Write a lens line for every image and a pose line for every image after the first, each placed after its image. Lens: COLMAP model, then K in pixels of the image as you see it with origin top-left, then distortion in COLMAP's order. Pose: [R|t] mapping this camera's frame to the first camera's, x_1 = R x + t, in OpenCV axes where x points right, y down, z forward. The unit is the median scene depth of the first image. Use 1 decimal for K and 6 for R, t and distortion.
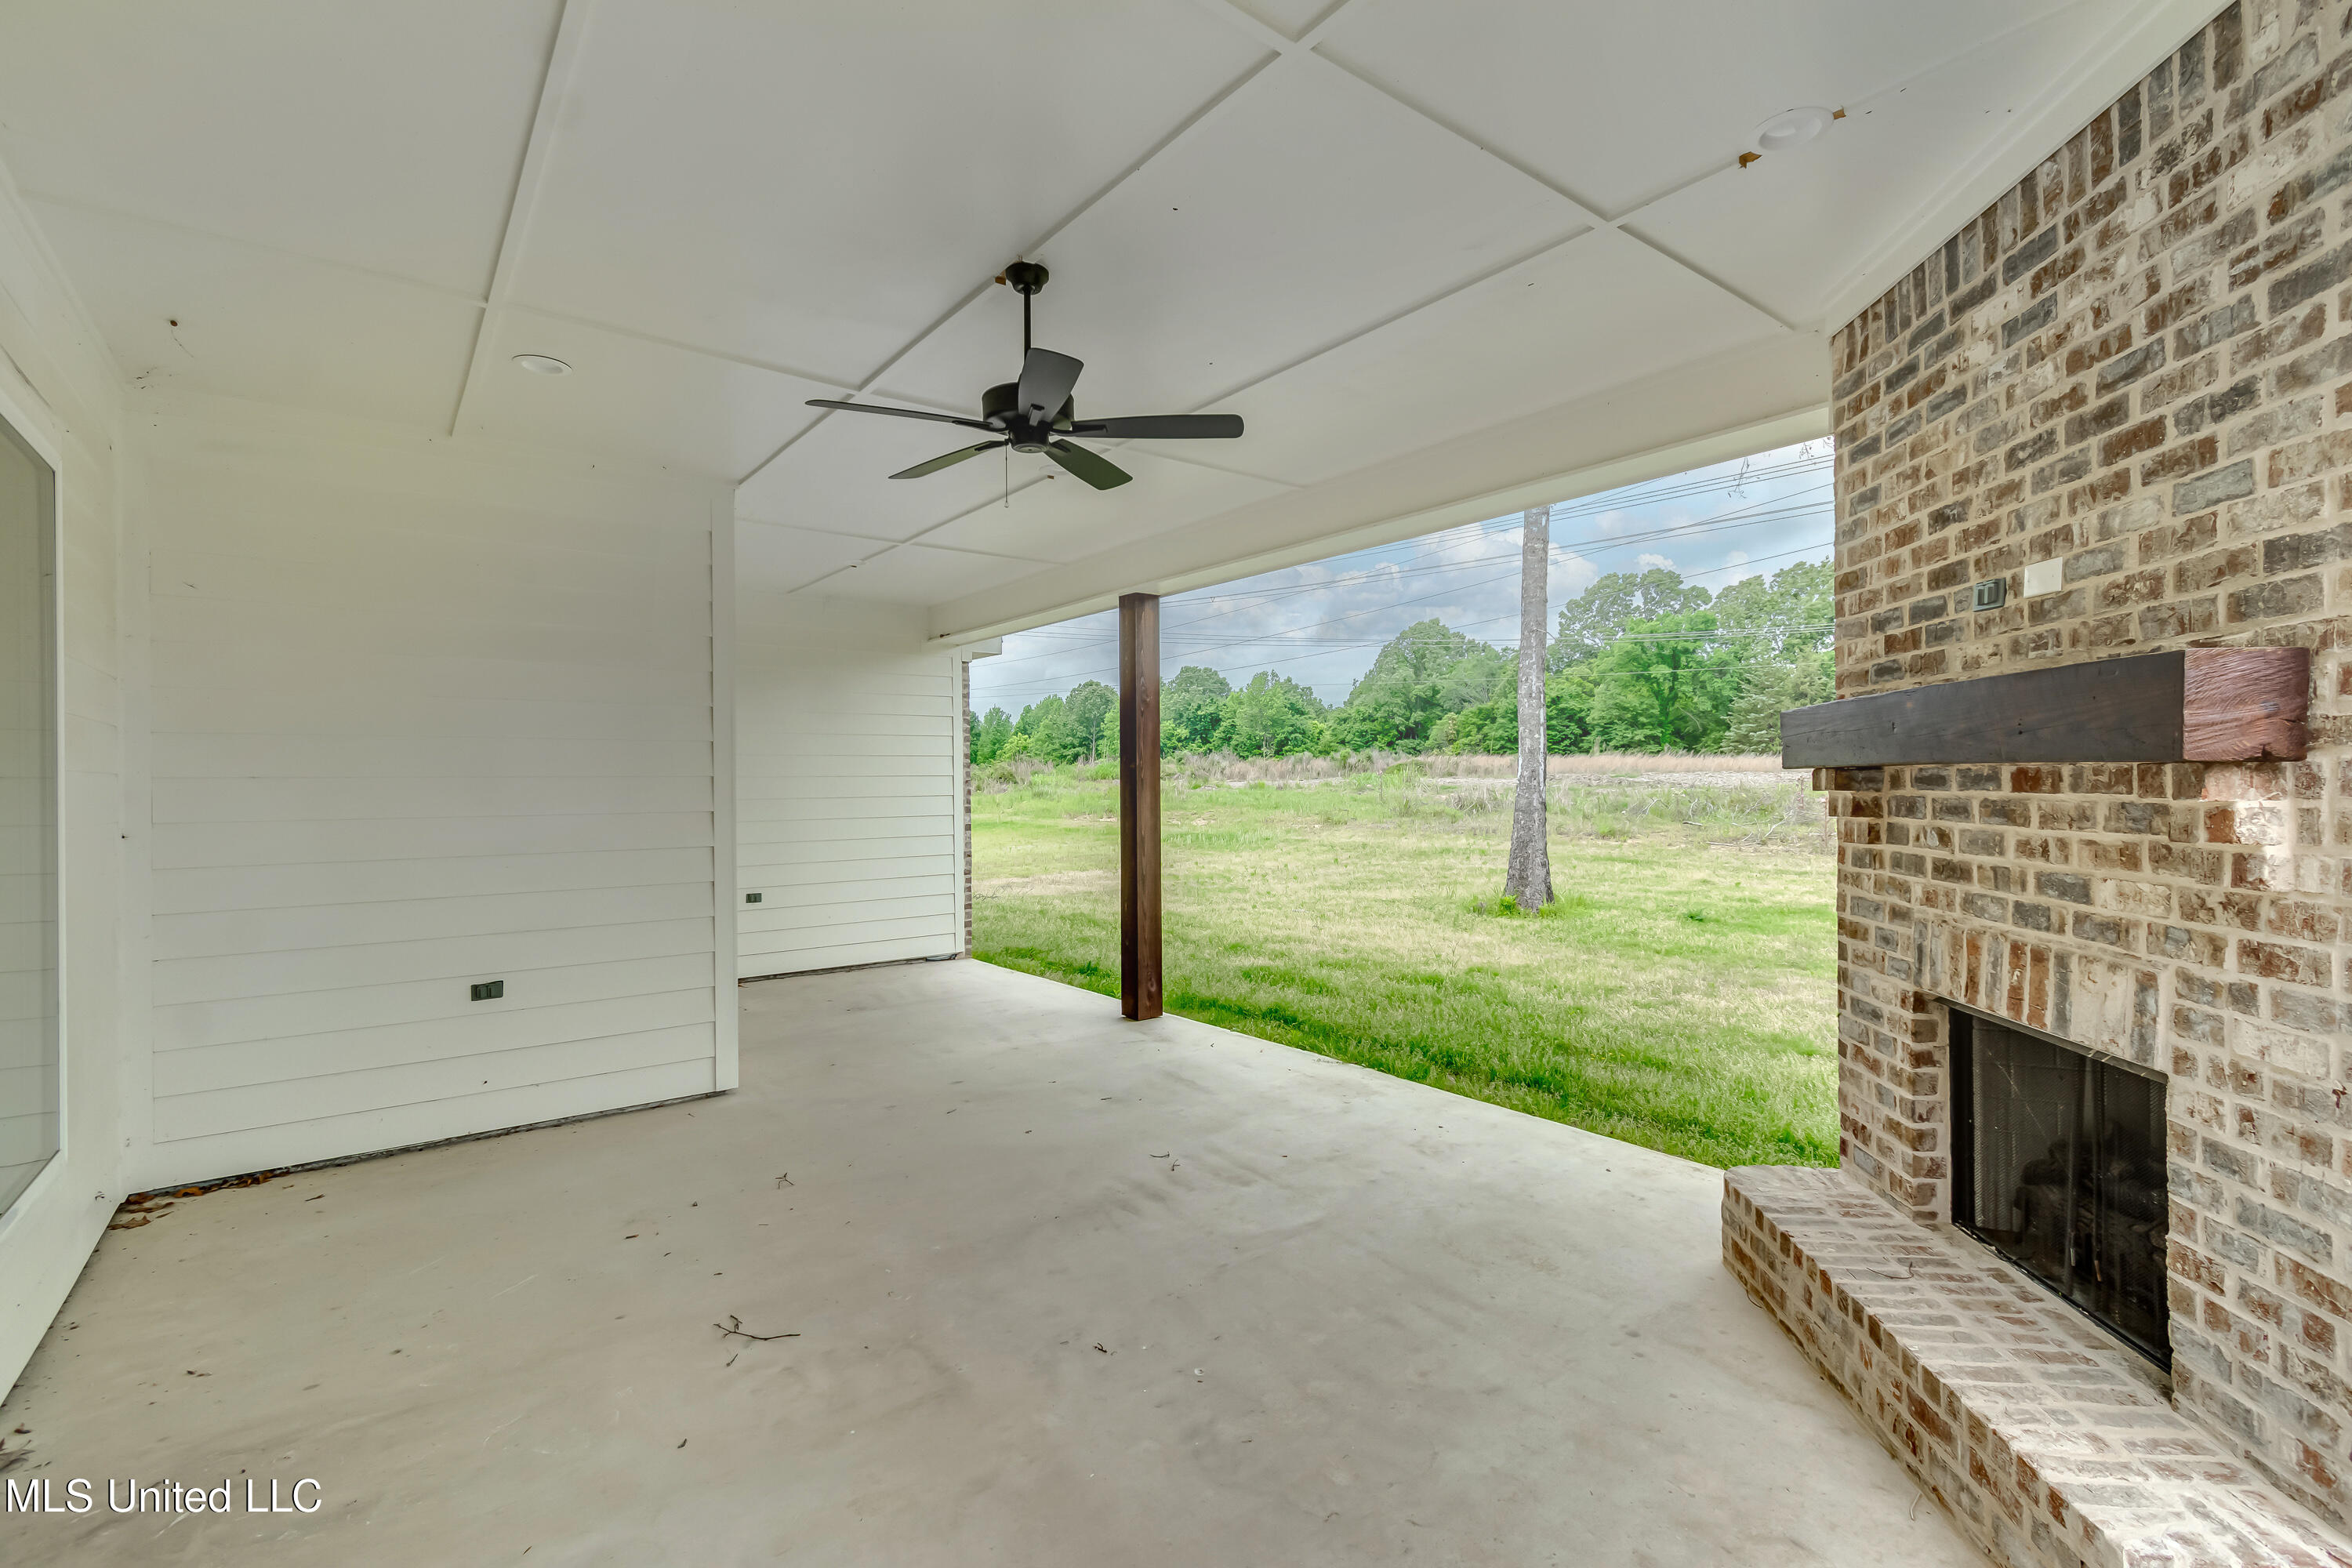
lens RADIAL K [[1047.8, 0, 1179.3], [0, 1047.8, 781.4], [0, 0, 1]] dist [0.000959, 0.000143]
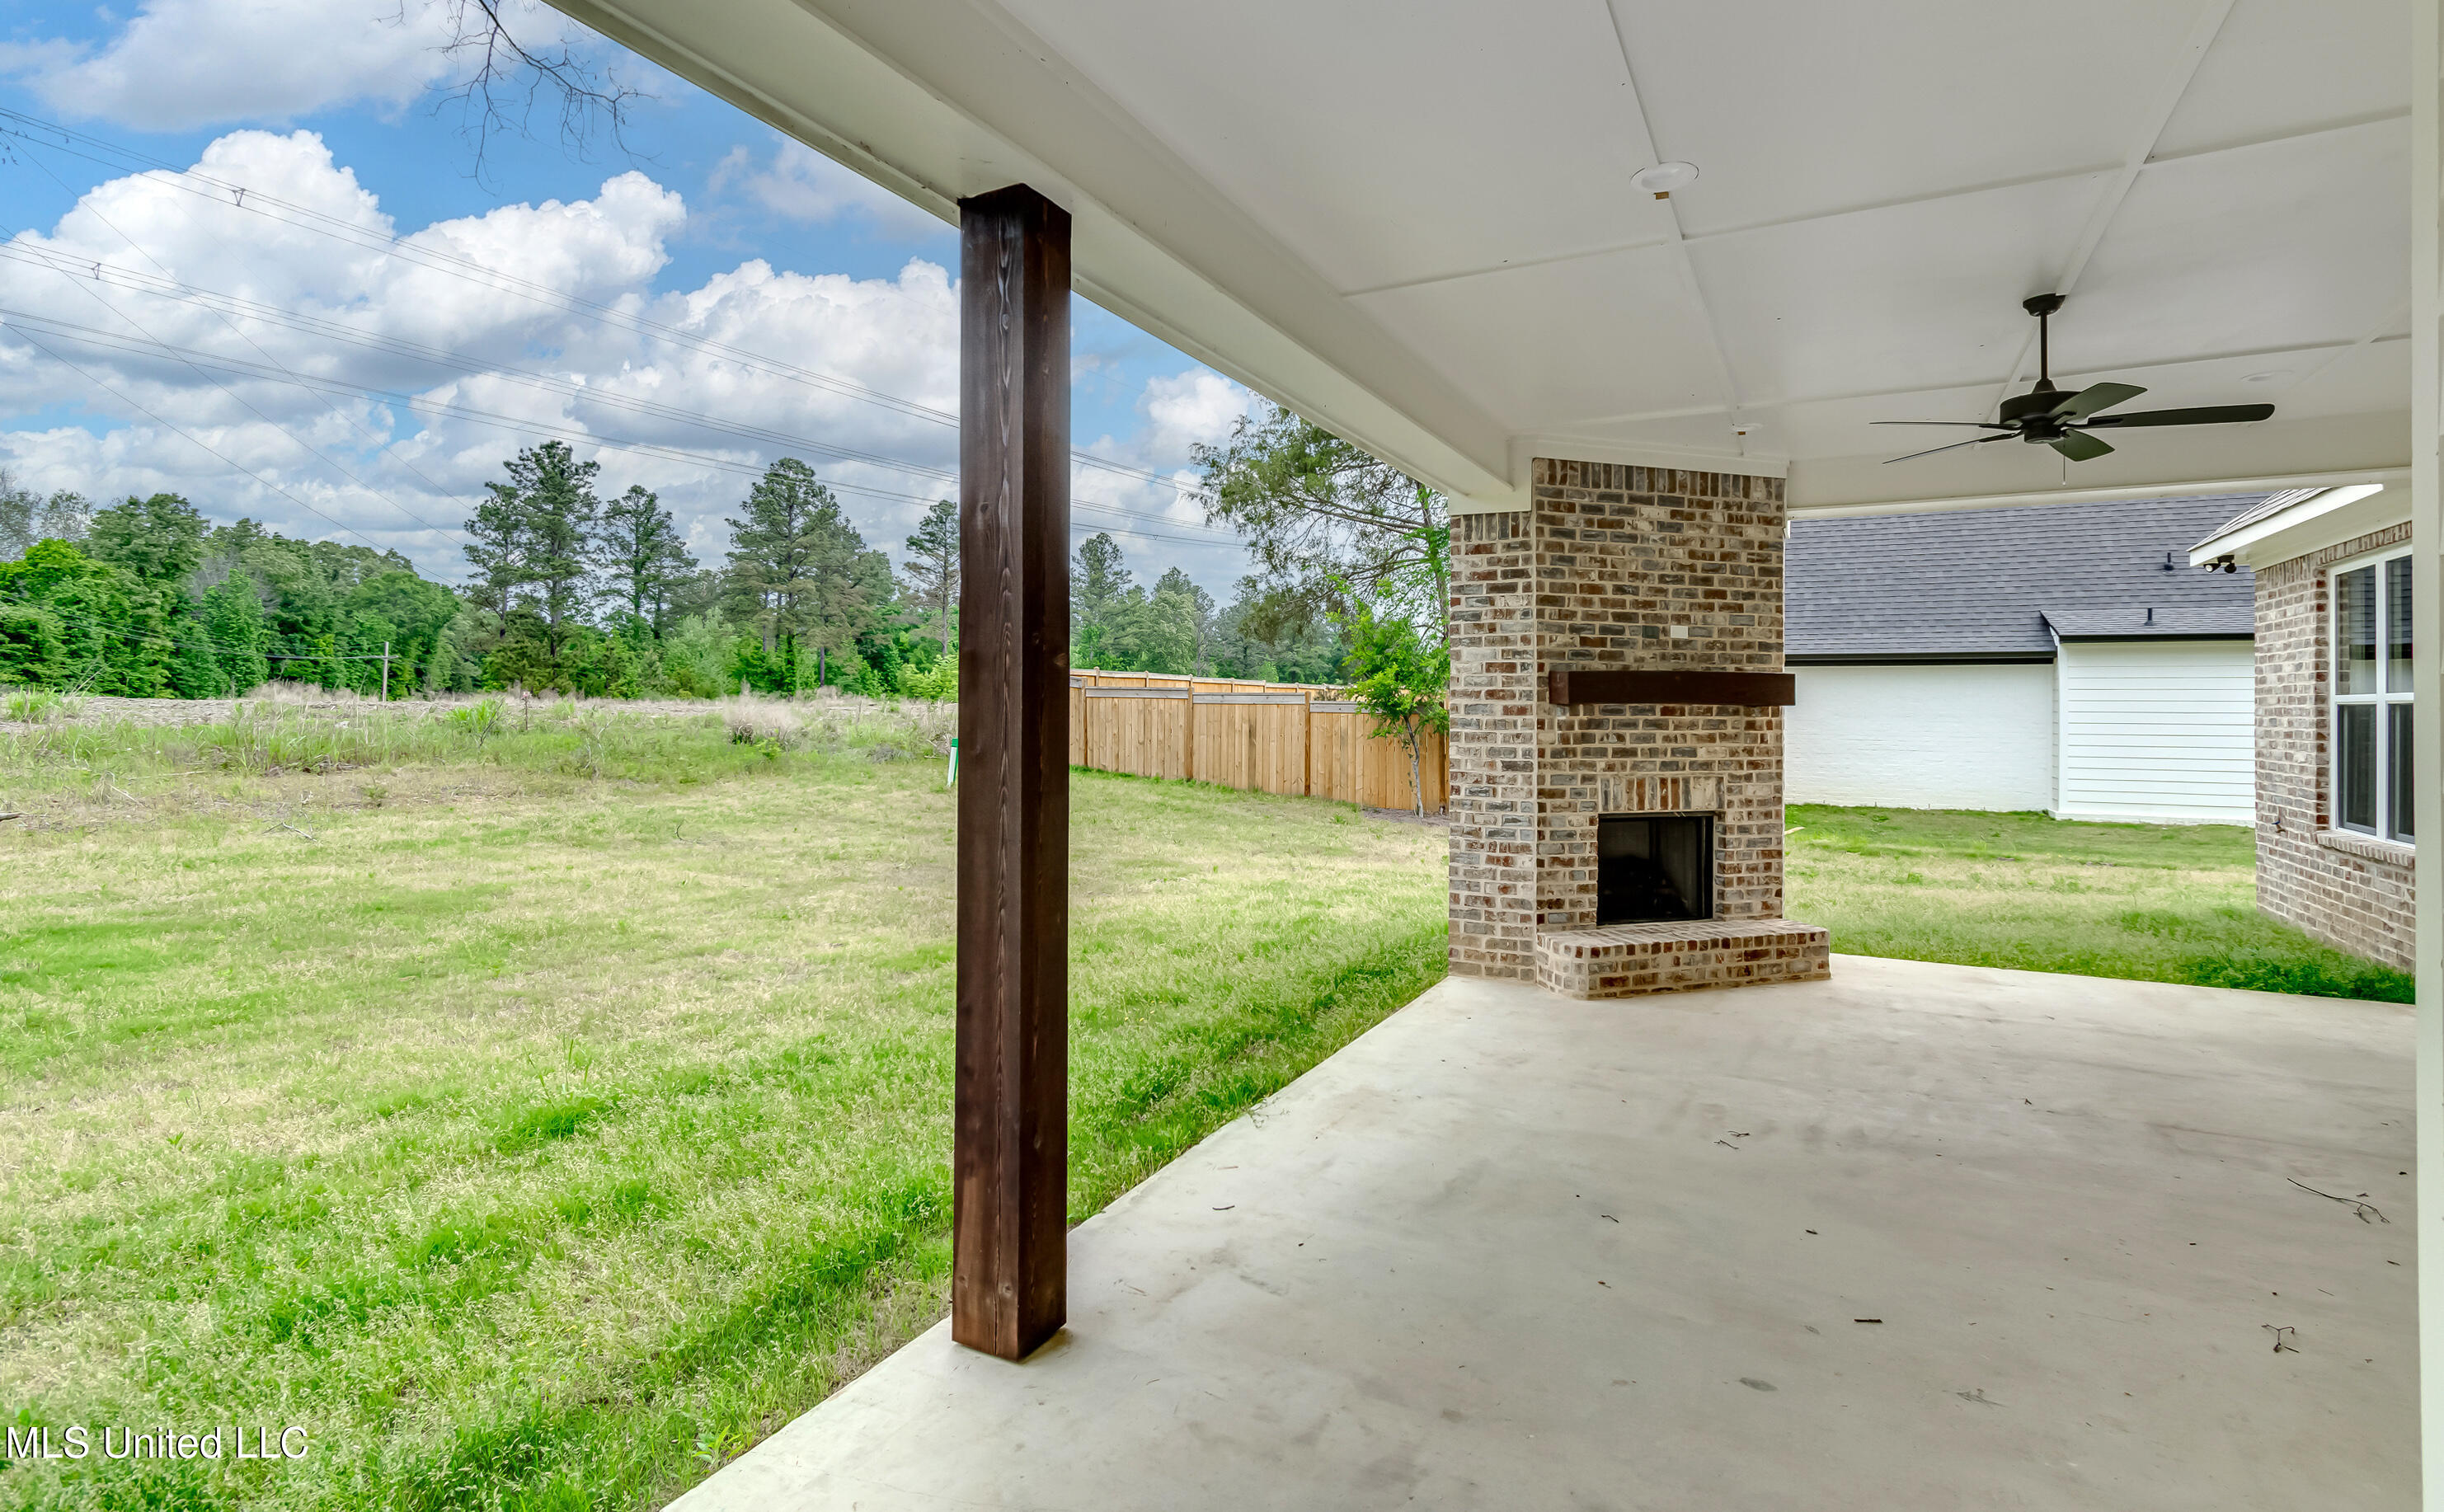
lens RADIAL K [[1168.7, 0, 1222.5], [0, 1168.7, 697.4], [0, 0, 1]] dist [0.003541, 0.000552]
pose [[-0.417139, 0.014116, 0.908733, -1.294438], [-0.001055, 0.999871, -0.016016, 0.011759], [-0.908842, -0.007639, -0.417070, 3.195241]]
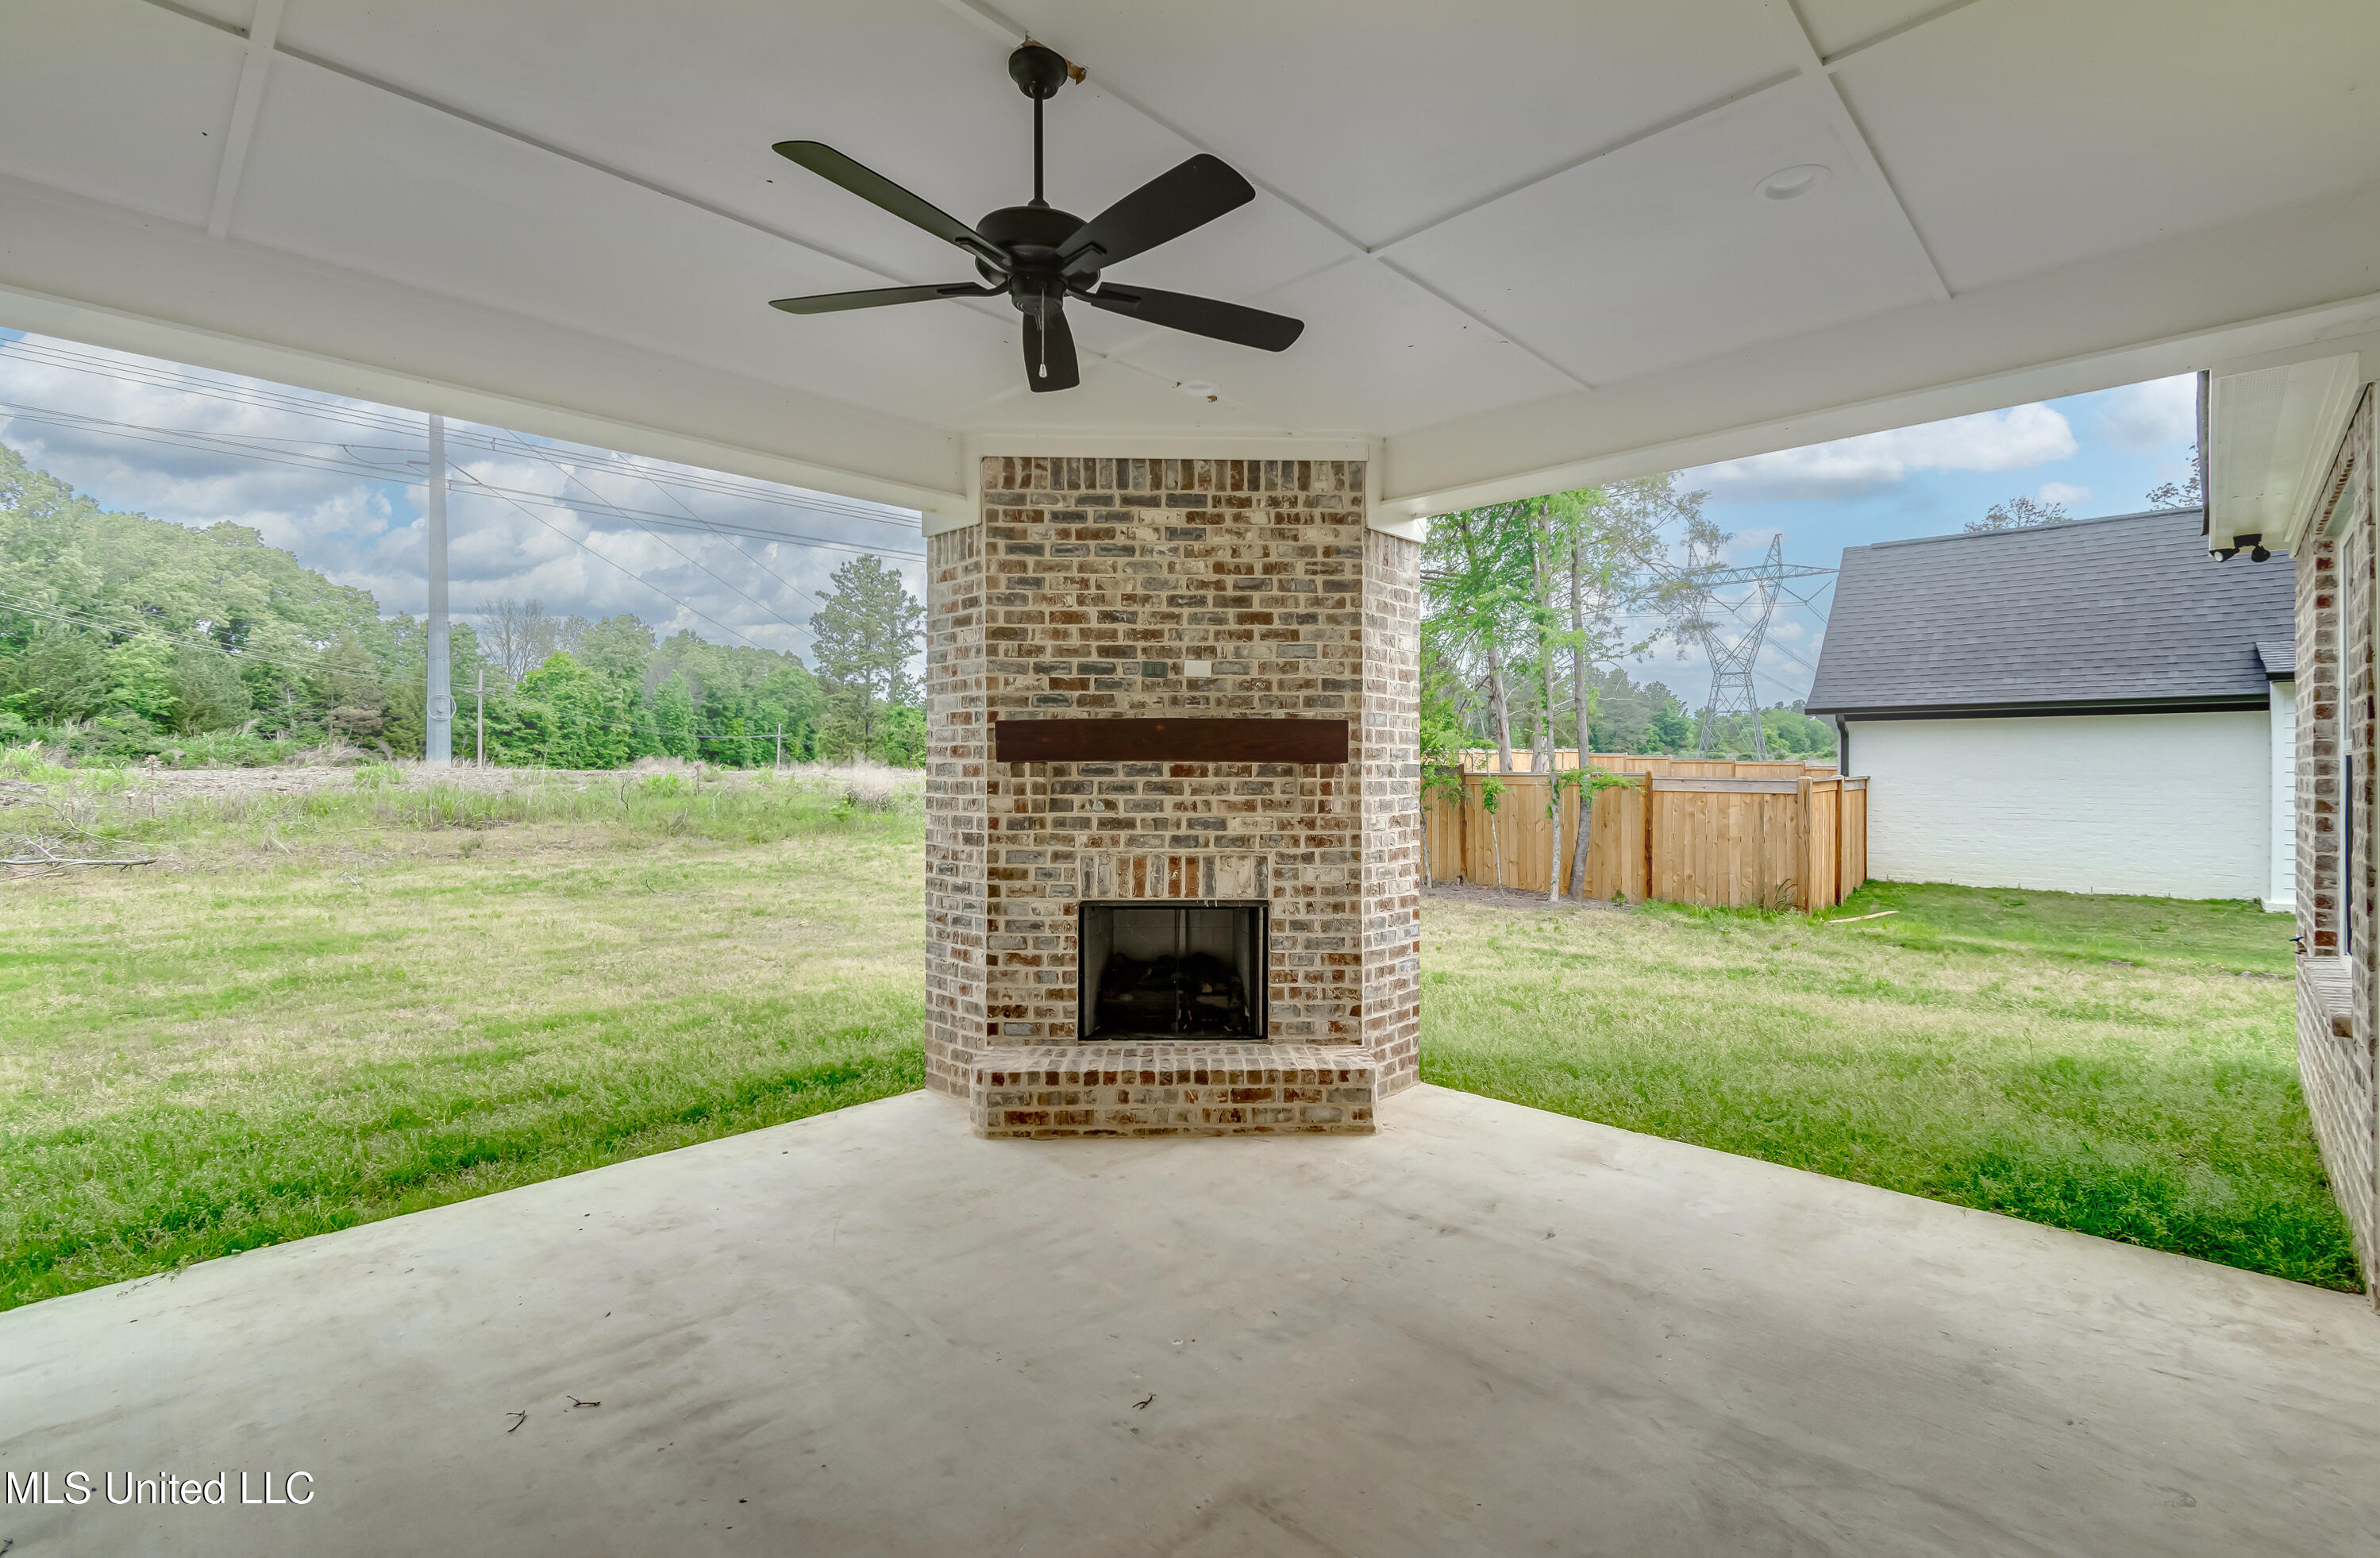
lens RADIAL K [[1066.5, 0, 1197.7], [0, 1066.5, 771.1], [0, 0, 1]] dist [0.000014, 0.000262]
pose [[-0.145838, 0.009947, 0.989258, -1.163354], [0.001028, 0.999950, -0.009903, 0.019119], [-0.989308, -0.000428, -0.145841, 1.294411]]
